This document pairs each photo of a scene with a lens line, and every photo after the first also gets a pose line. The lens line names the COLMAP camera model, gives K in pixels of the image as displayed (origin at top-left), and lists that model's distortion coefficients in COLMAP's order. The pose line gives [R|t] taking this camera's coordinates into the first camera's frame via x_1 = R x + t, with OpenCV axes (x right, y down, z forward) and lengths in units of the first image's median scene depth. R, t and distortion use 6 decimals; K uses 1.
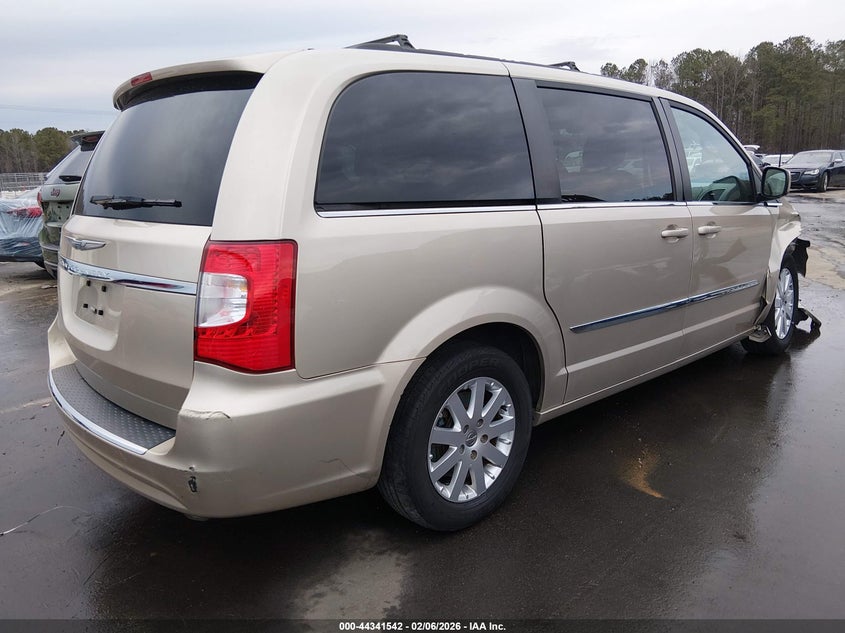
lens RADIAL K [[615.6, 0, 422.5], [0, 615.6, 316.5], [0, 0, 1]] dist [0.020092, -0.004299]
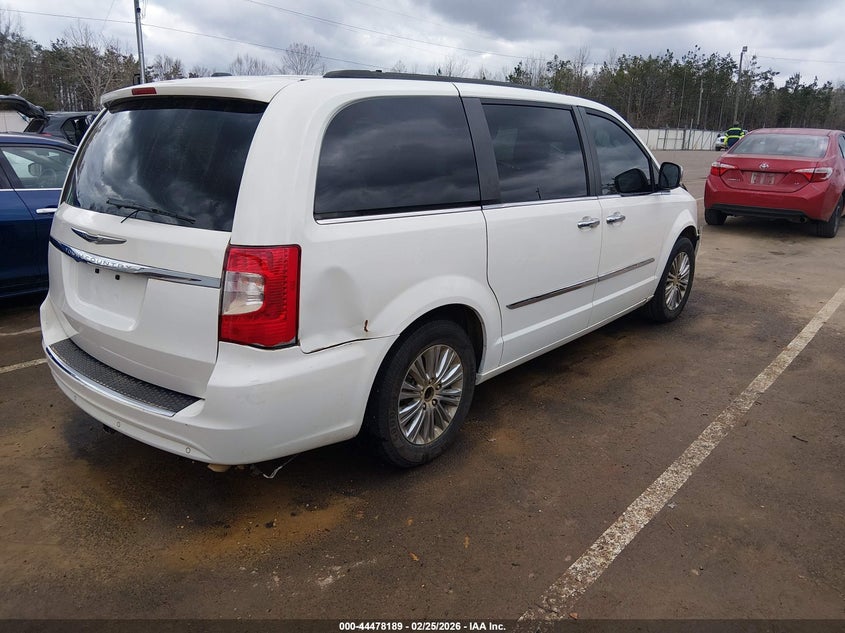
lens RADIAL K [[697.3, 0, 416.7], [0, 697.3, 318.3], [0, 0, 1]] dist [0.005619, -0.009034]
pose [[0.988723, -0.010680, 0.149376, -0.177822], [-0.001932, 0.996461, 0.084035, -0.090029], [-0.149745, -0.083376, 0.985203, -0.420743]]
